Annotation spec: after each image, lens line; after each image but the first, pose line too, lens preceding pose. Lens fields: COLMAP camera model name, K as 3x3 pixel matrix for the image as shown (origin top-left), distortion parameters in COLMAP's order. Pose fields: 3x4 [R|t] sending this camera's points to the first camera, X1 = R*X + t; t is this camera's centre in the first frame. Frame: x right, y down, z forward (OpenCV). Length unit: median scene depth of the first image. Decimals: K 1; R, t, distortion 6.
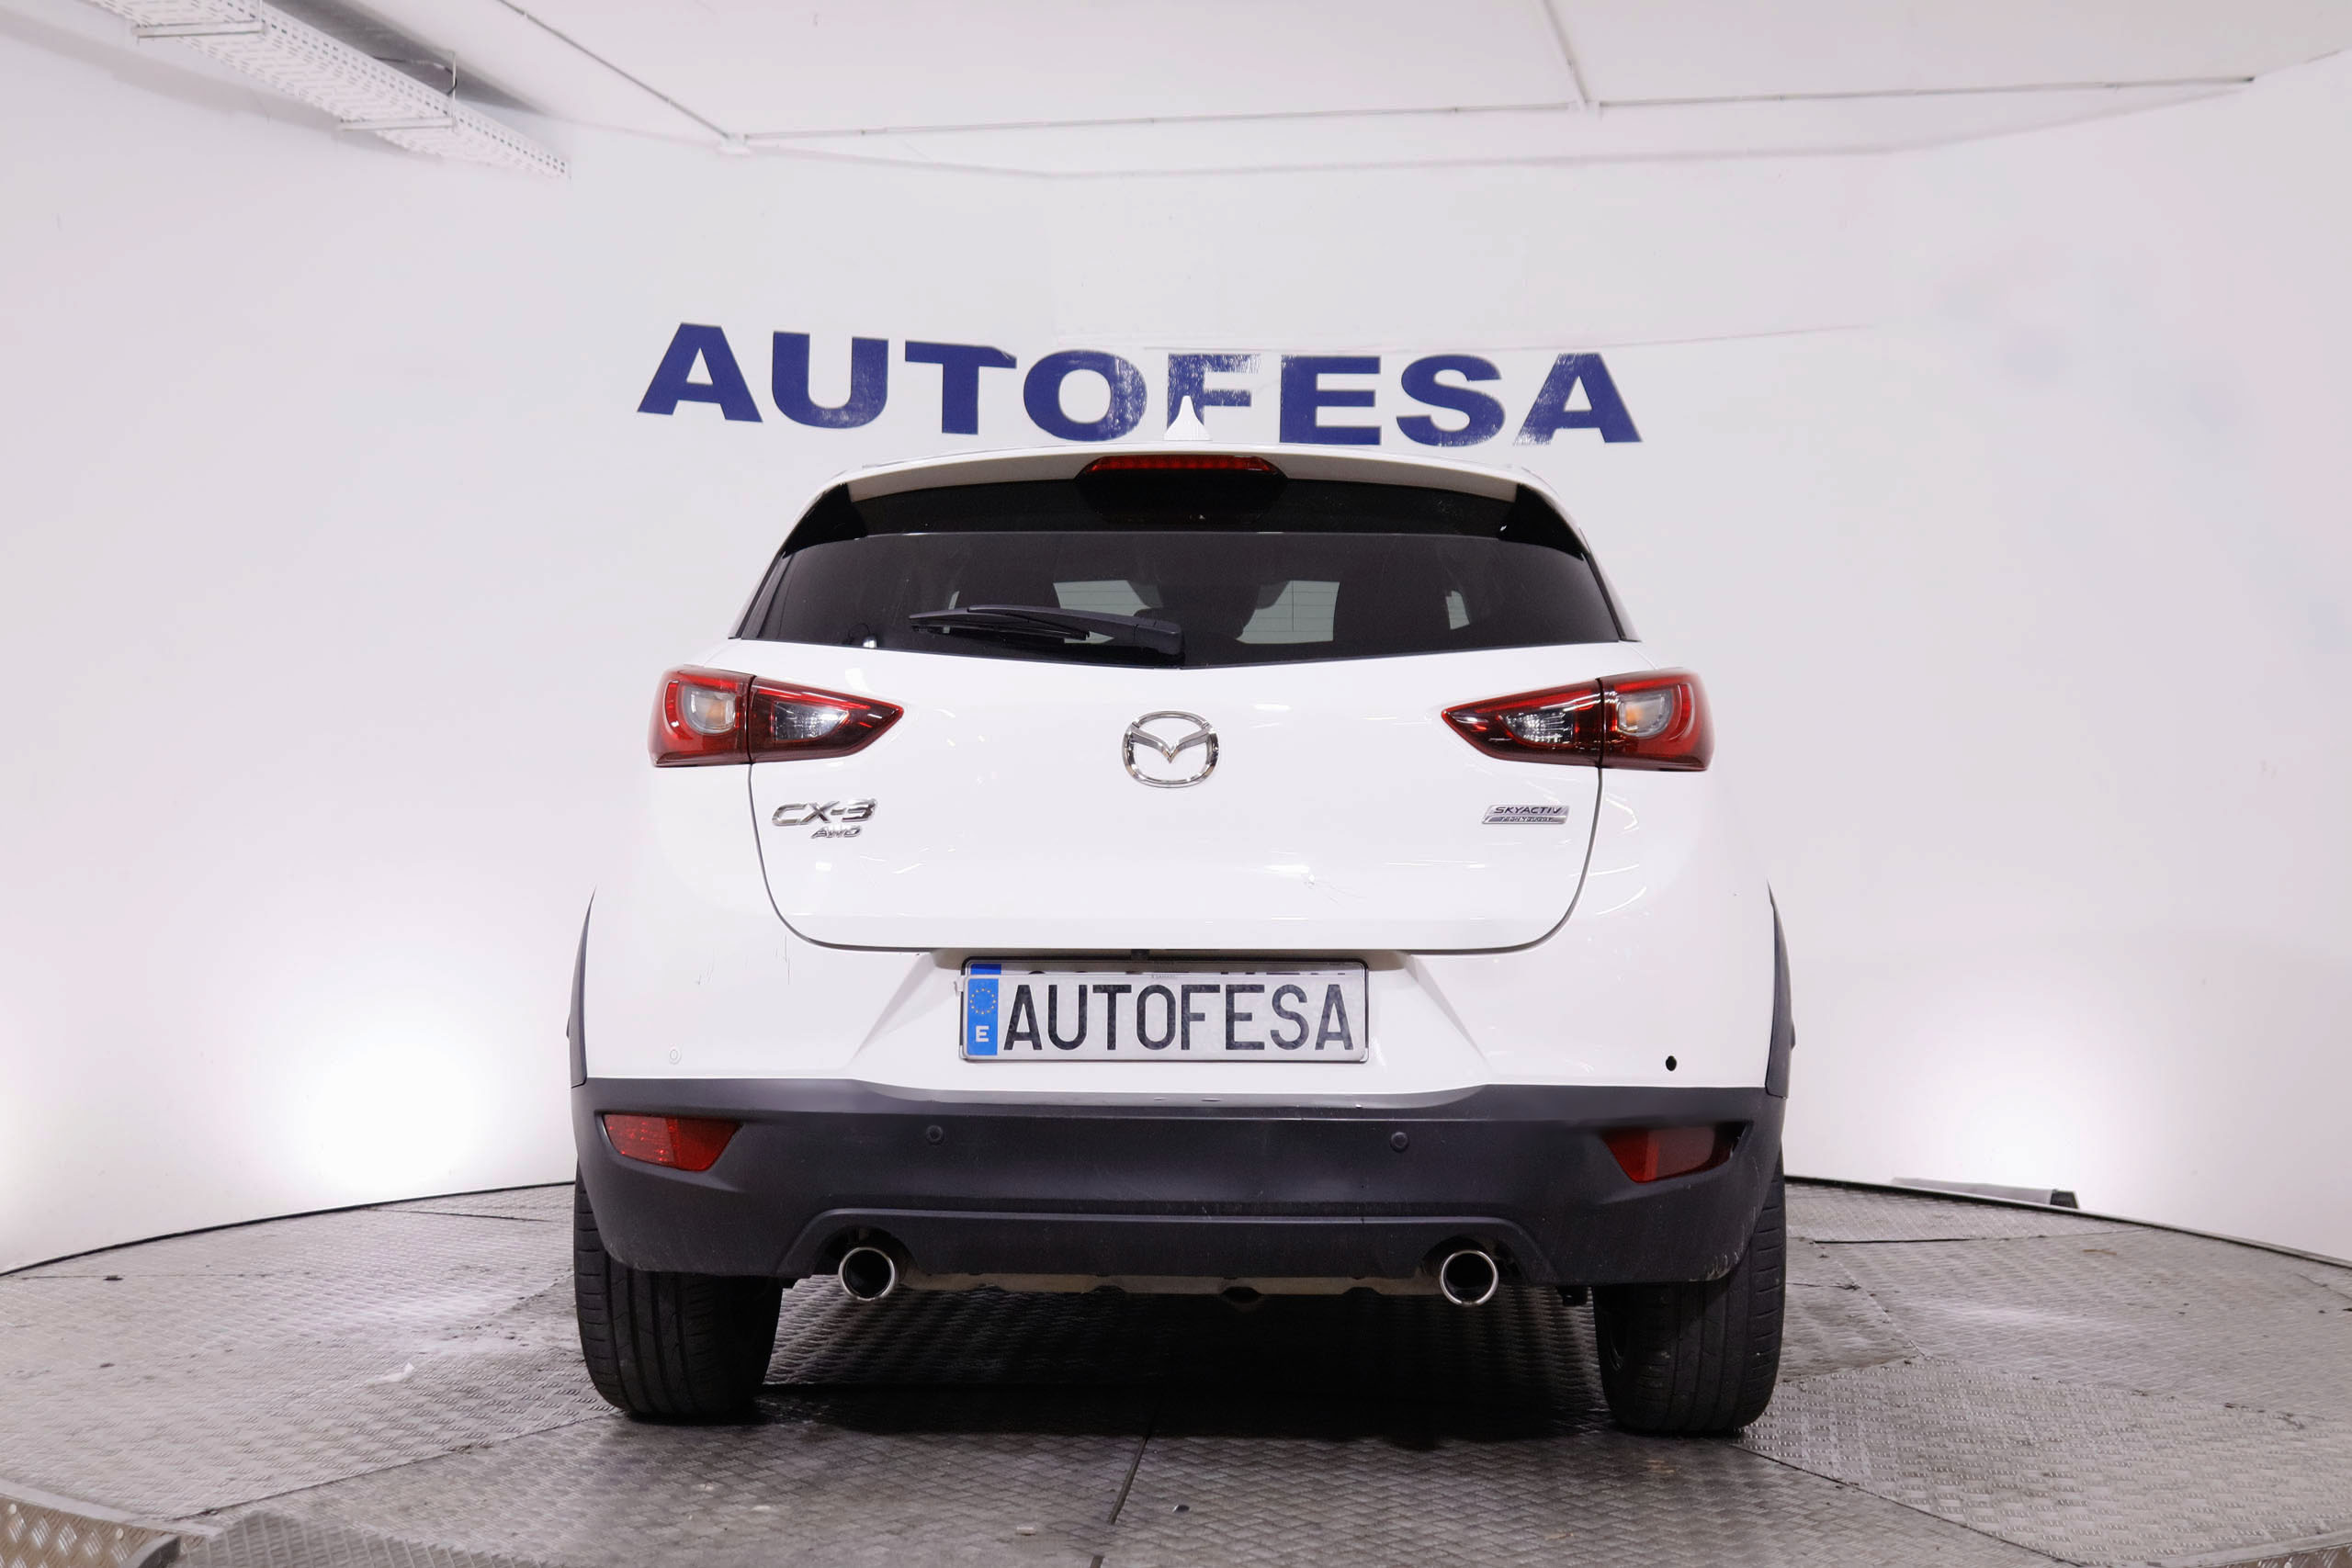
lens RADIAL K [[3043.7, 0, 1186.3], [0, 3043.7, 809.3], [0, 0, 1]] dist [-0.048924, 0.034753]
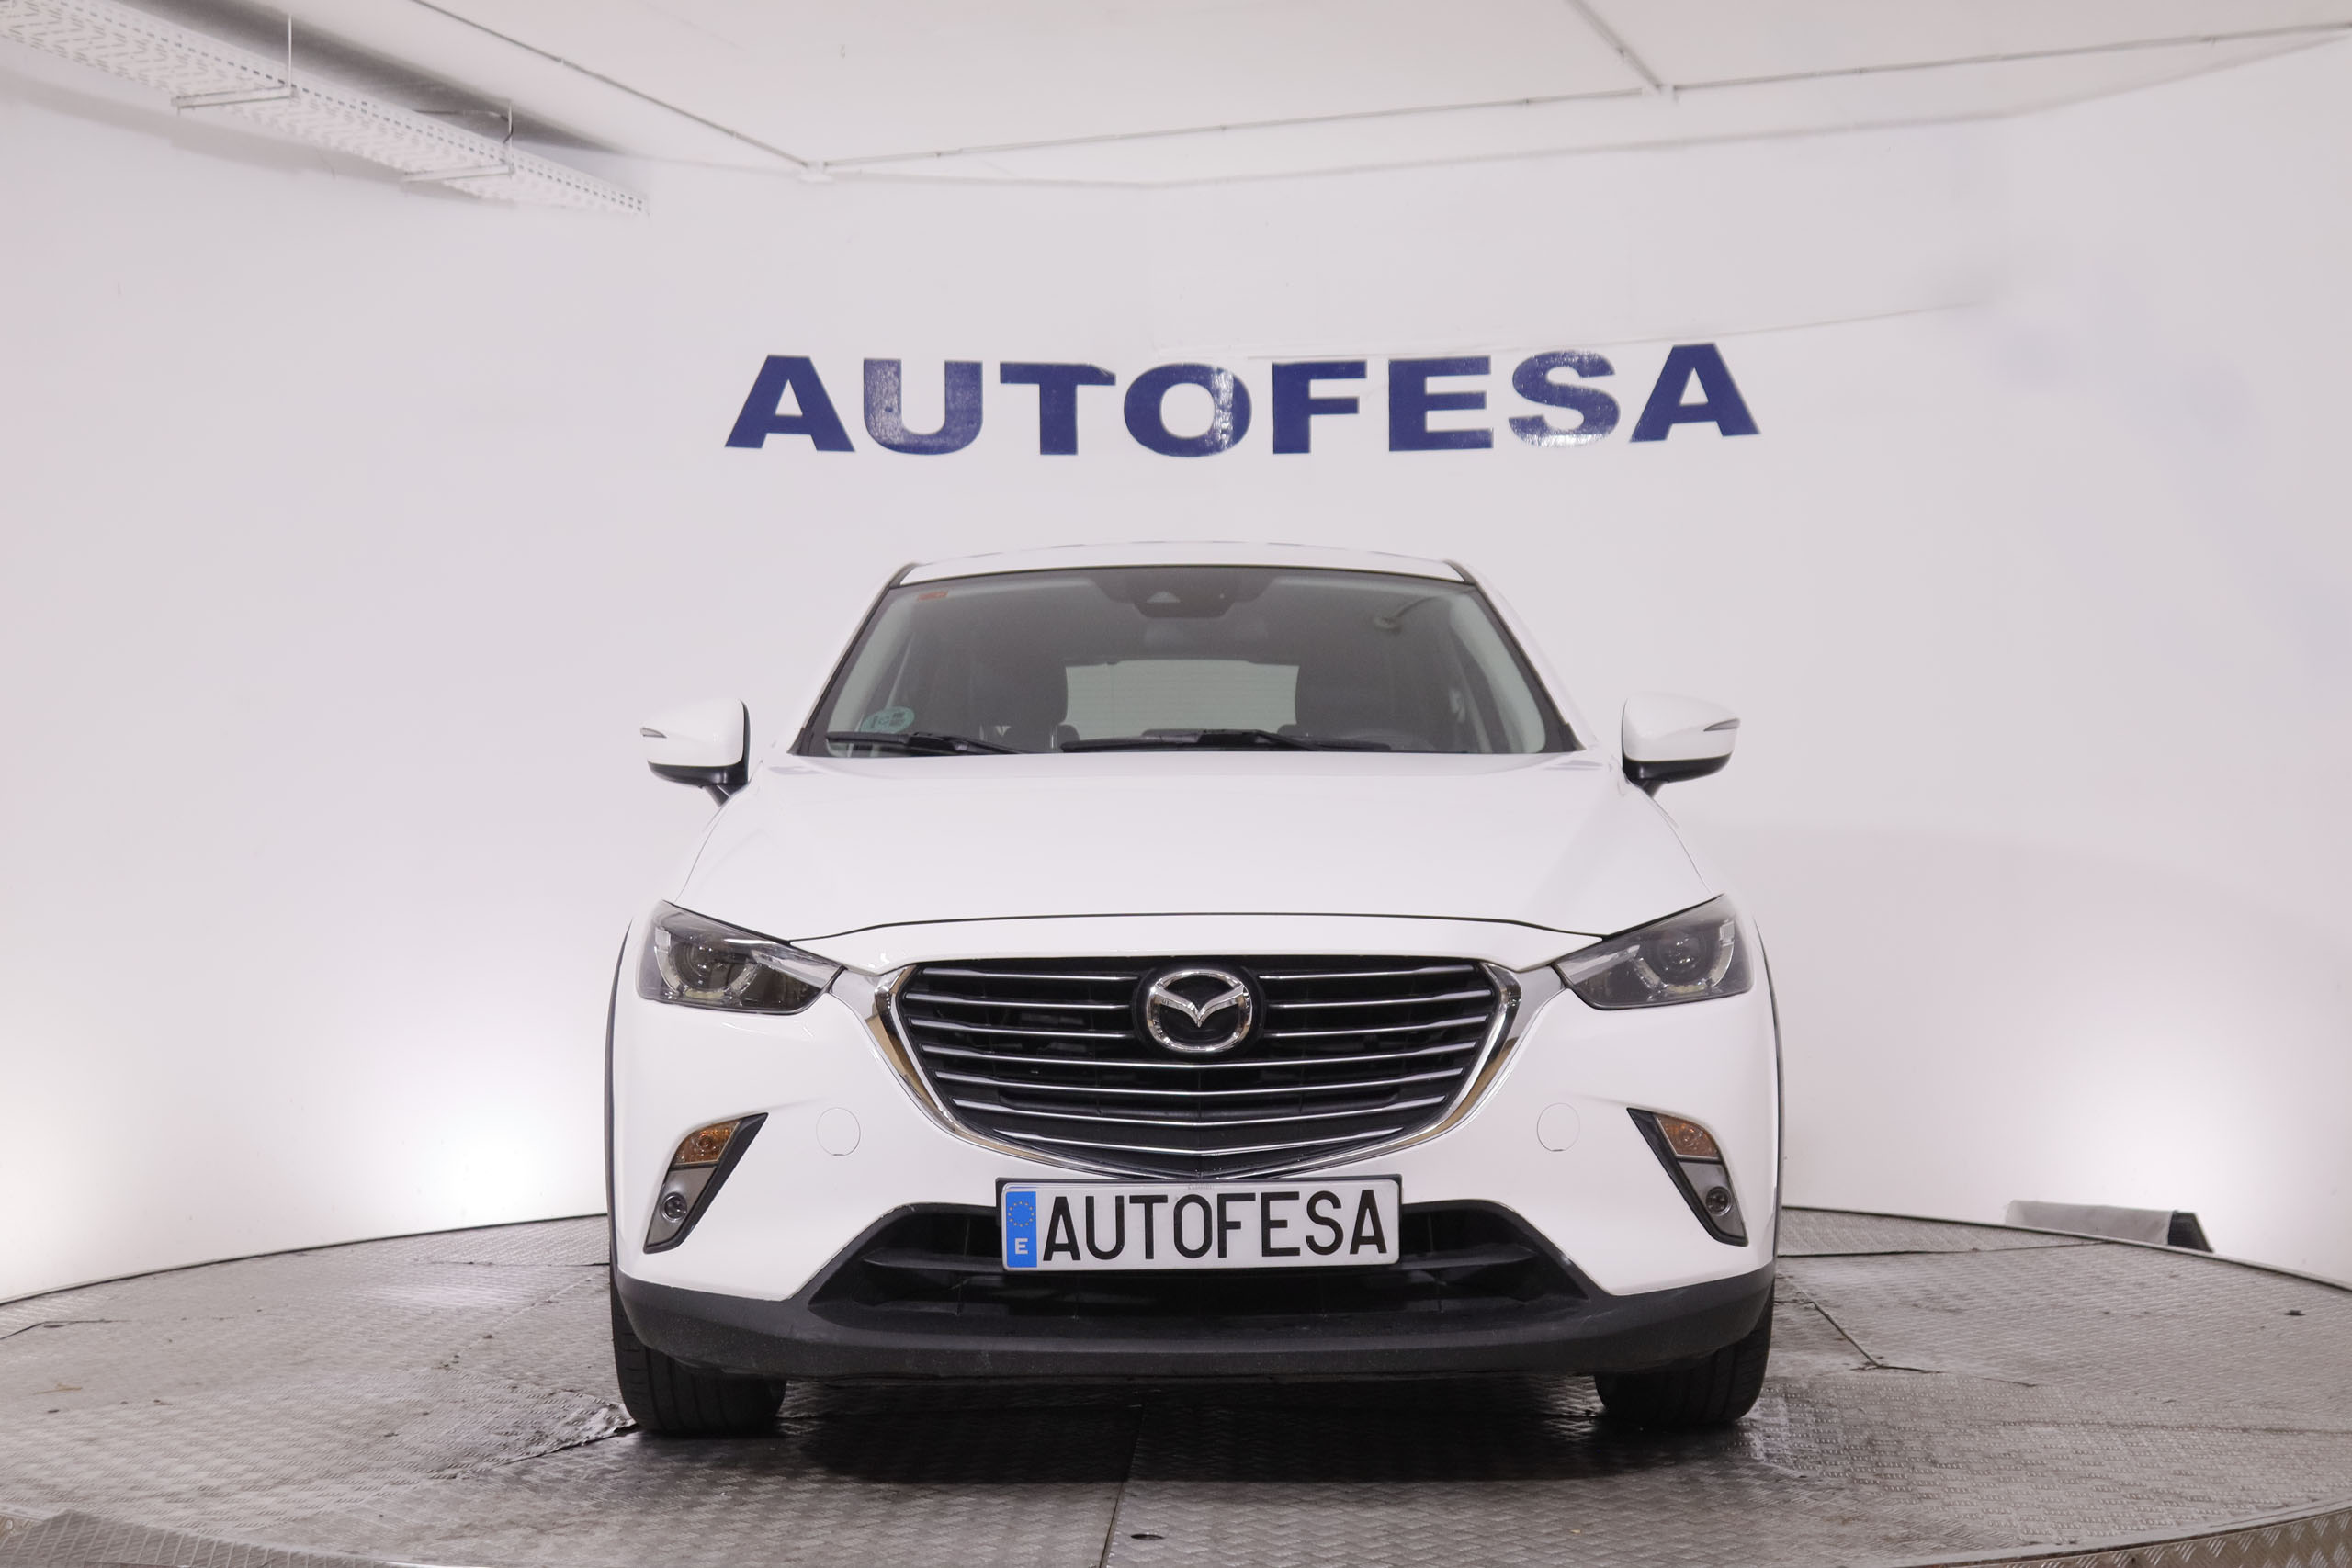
lens RADIAL K [[3334.6, 0, 1176.0], [0, 3334.6, 784.0], [0, 0, 1]] dist [-0.045740, 0.124083]
pose [[0.992012, -0.029601, -0.122622, 0.094700], [0.027586, 0.999456, -0.018093, 0.002632], [0.123091, 0.014566, 0.992288, -0.057708]]
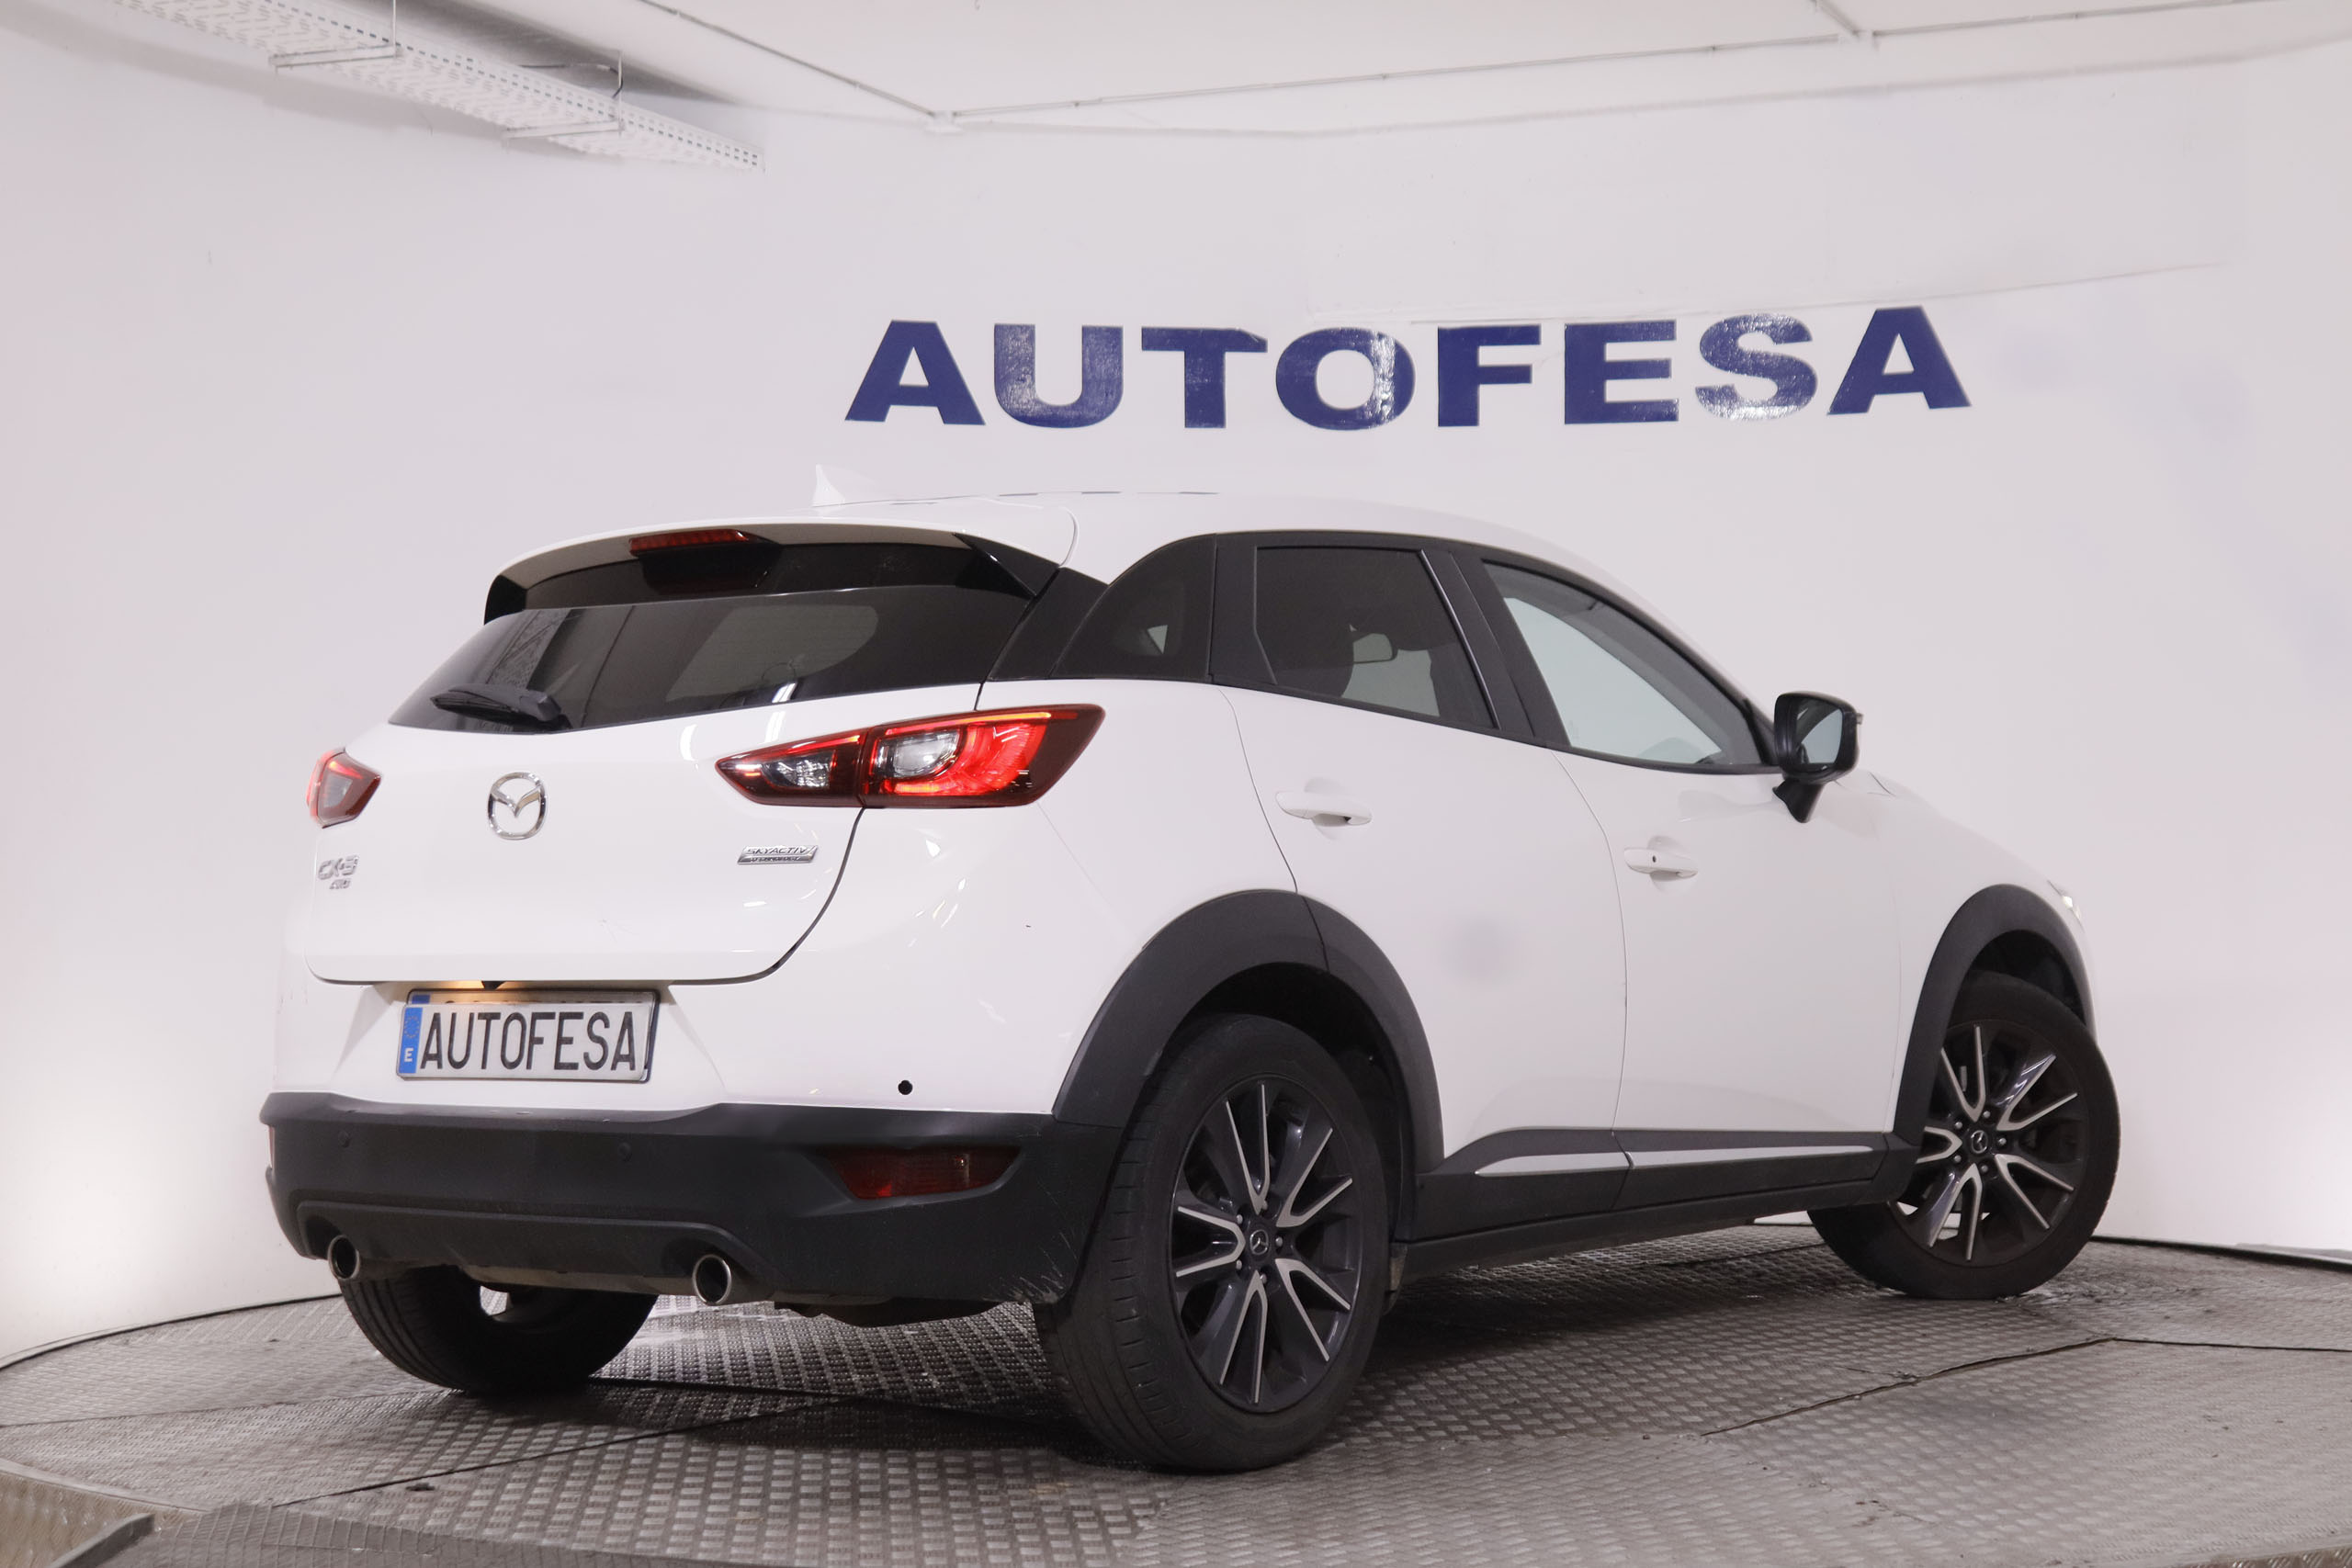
lens RADIAL K [[3879.9, 0, 1155.8], [0, 3879.9, 787.9], [0, 0, 1]] dist [-0.006122, 0.045788]
pose [[0.985394, -0.025010, -0.168441, 0.106148], [0.022511, 0.999607, -0.016727, 0.002011], [0.168793, 0.012691, 0.985570, -0.138135]]
